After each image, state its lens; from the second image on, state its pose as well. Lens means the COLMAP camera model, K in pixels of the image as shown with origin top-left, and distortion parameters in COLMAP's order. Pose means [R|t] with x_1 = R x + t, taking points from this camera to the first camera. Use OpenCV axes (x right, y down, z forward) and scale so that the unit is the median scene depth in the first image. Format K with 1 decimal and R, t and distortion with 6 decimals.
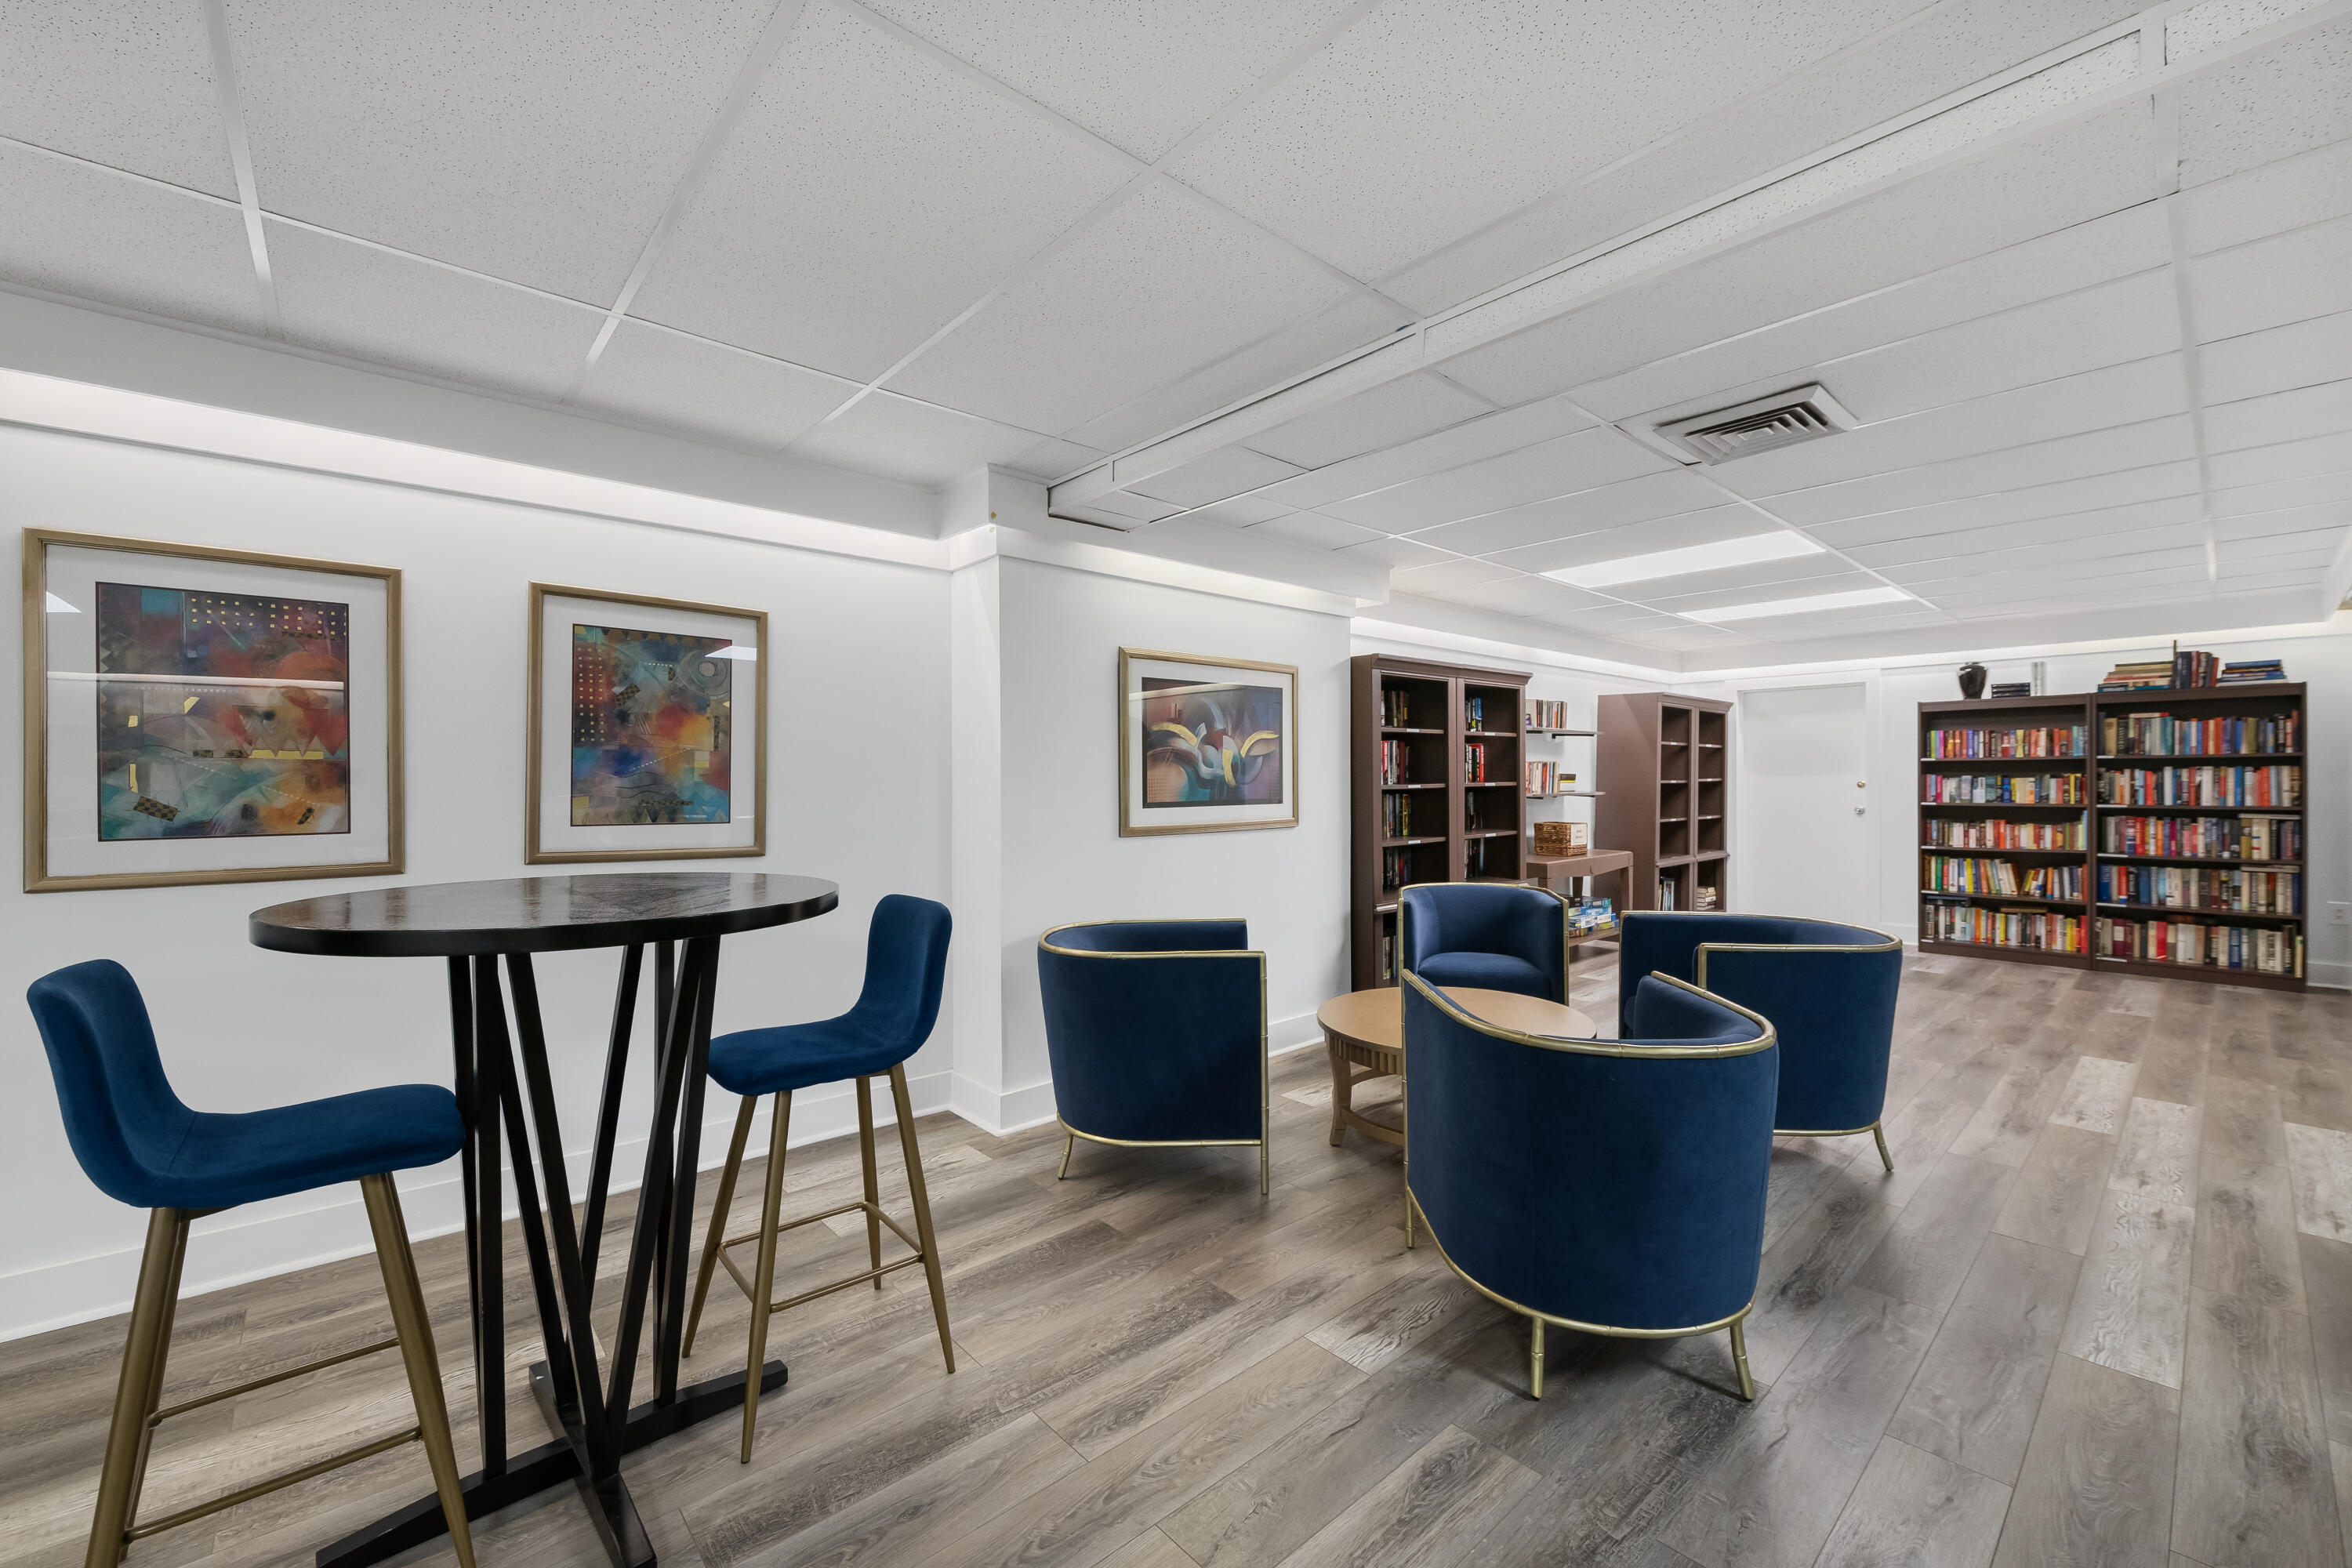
lens RADIAL K [[930.6, 0, 1201.5], [0, 930.6, 791.6], [0, 0, 1]] dist [0.000245, 0.000034]
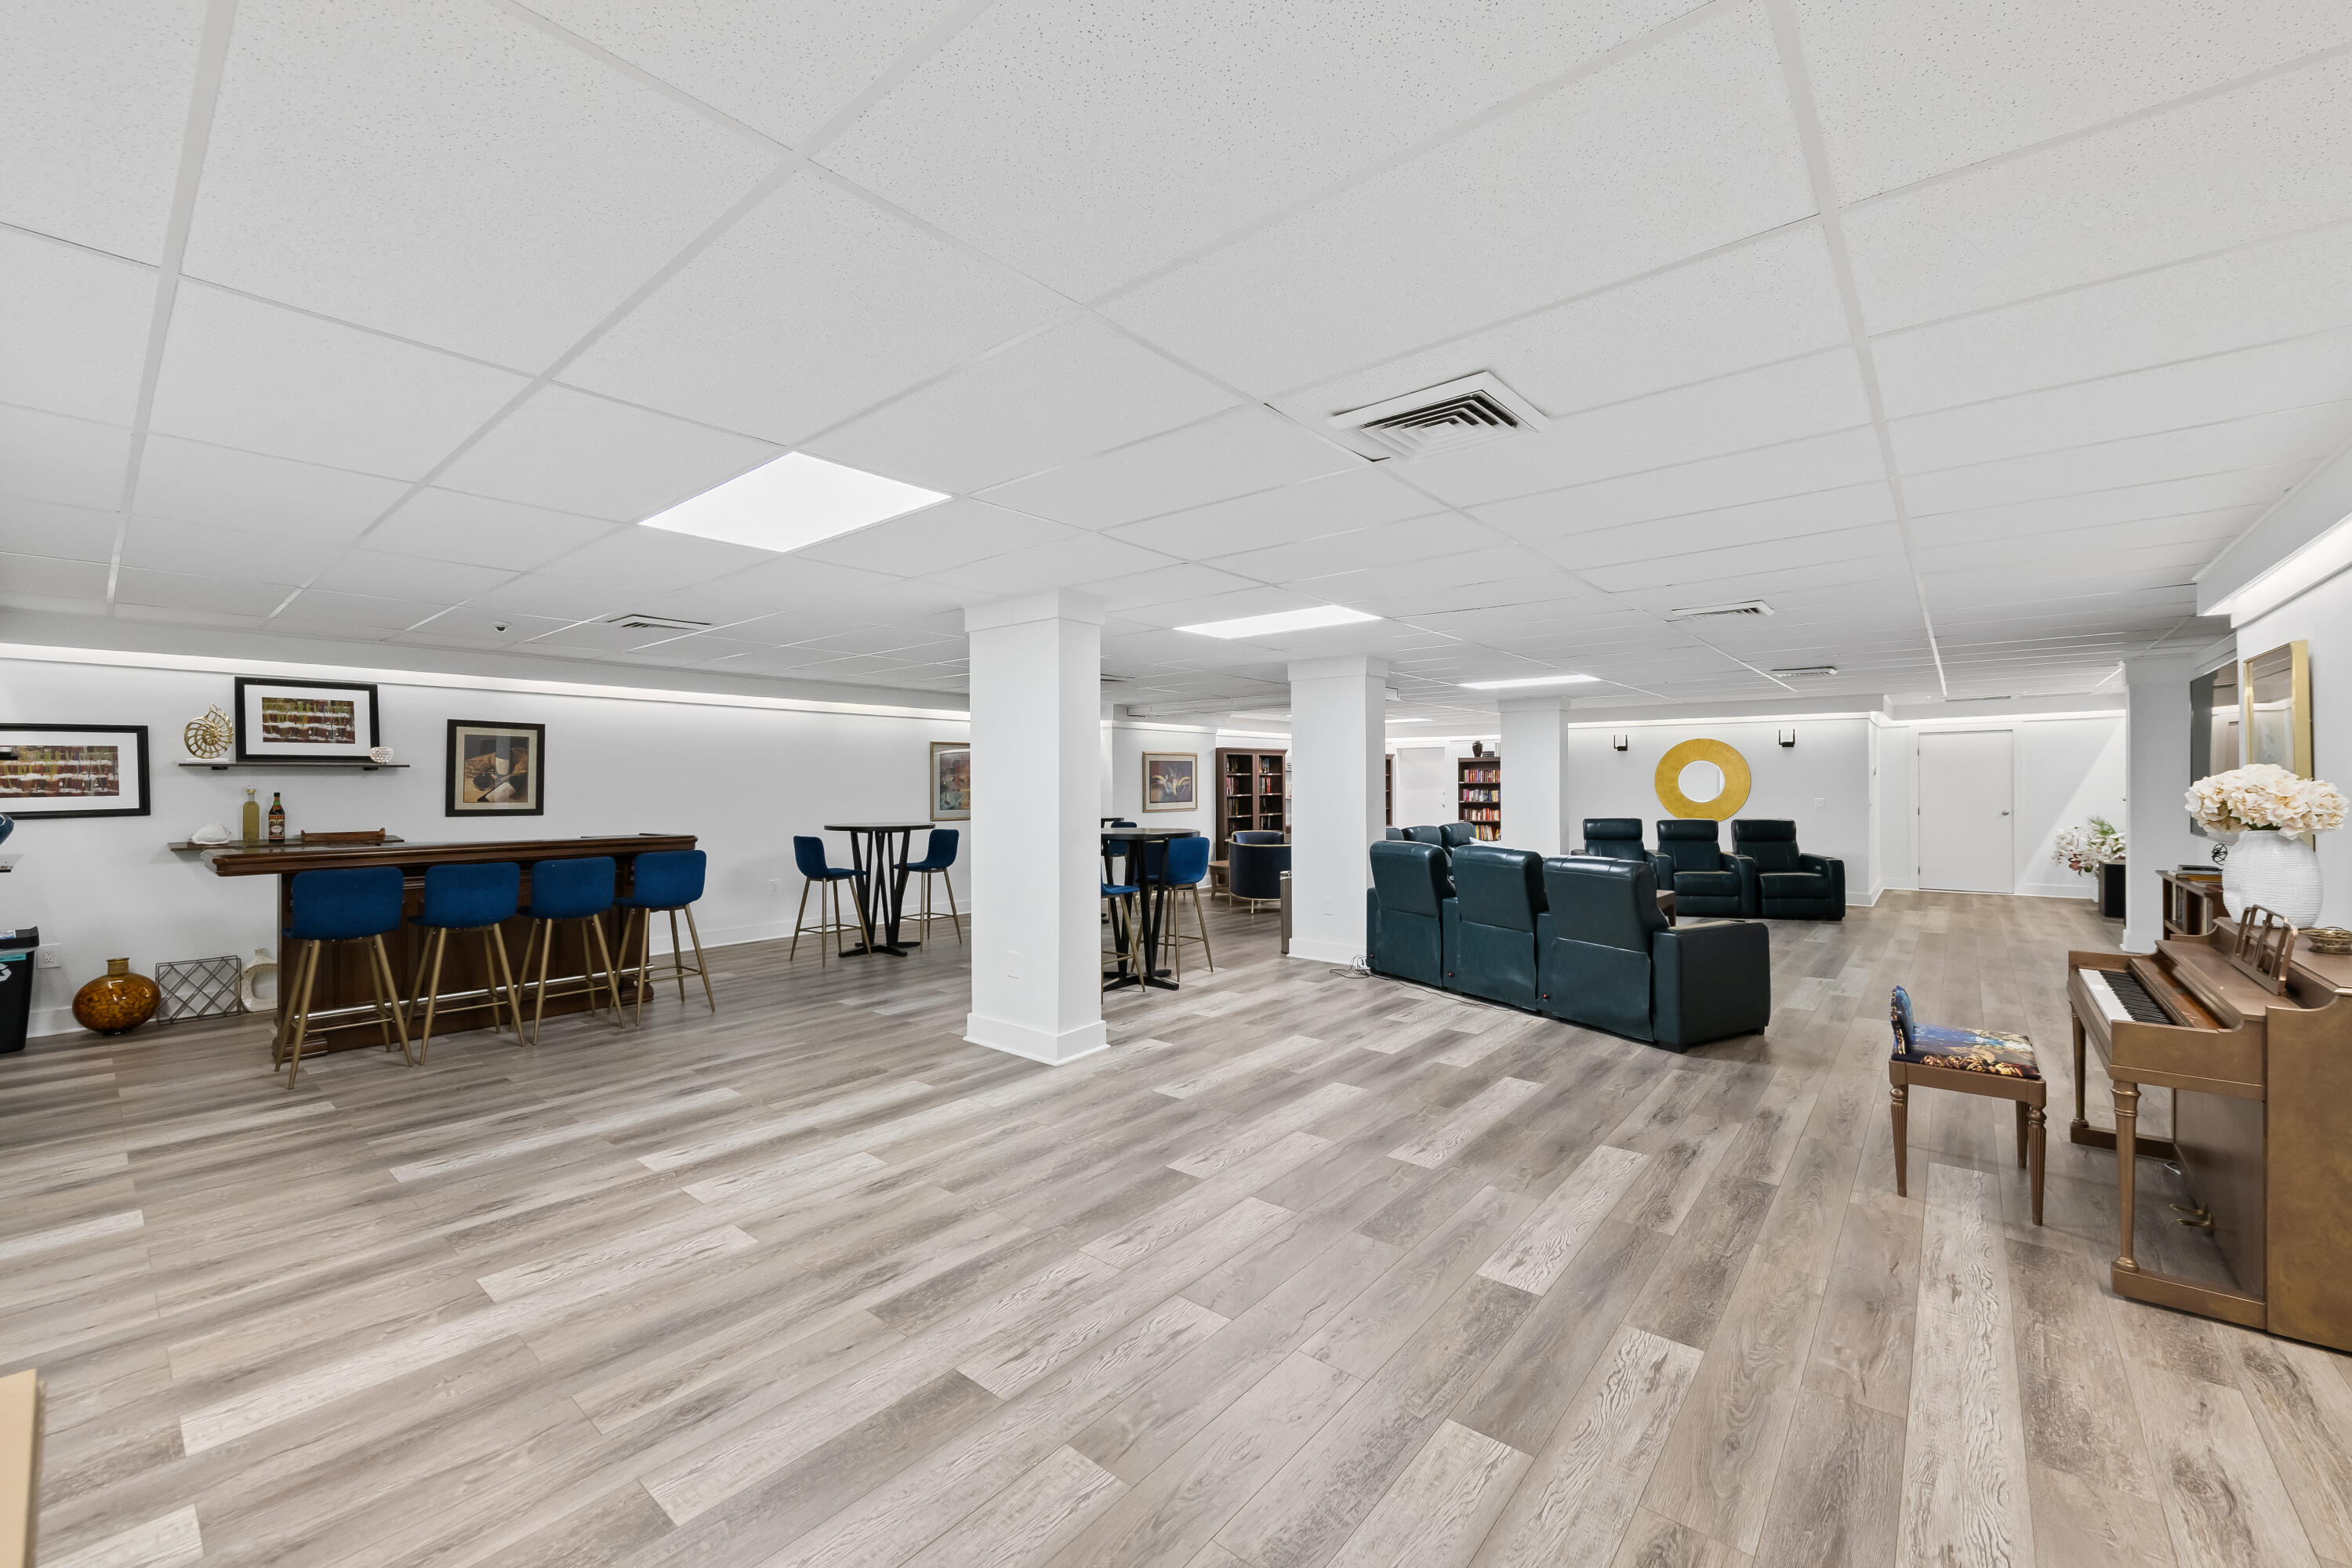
lens RADIAL K [[930.6, 0, 1167.0], [0, 930.6, 796.2], [0, 0, 1]] dist [0.000245, 0.000034]
pose [[0.992221, -0.003203, 0.124449, -0.293707], [0.003267, 0.999995, -0.000309, -0.003855], [-0.124448, 0.000713, 0.992226, -1.536770]]
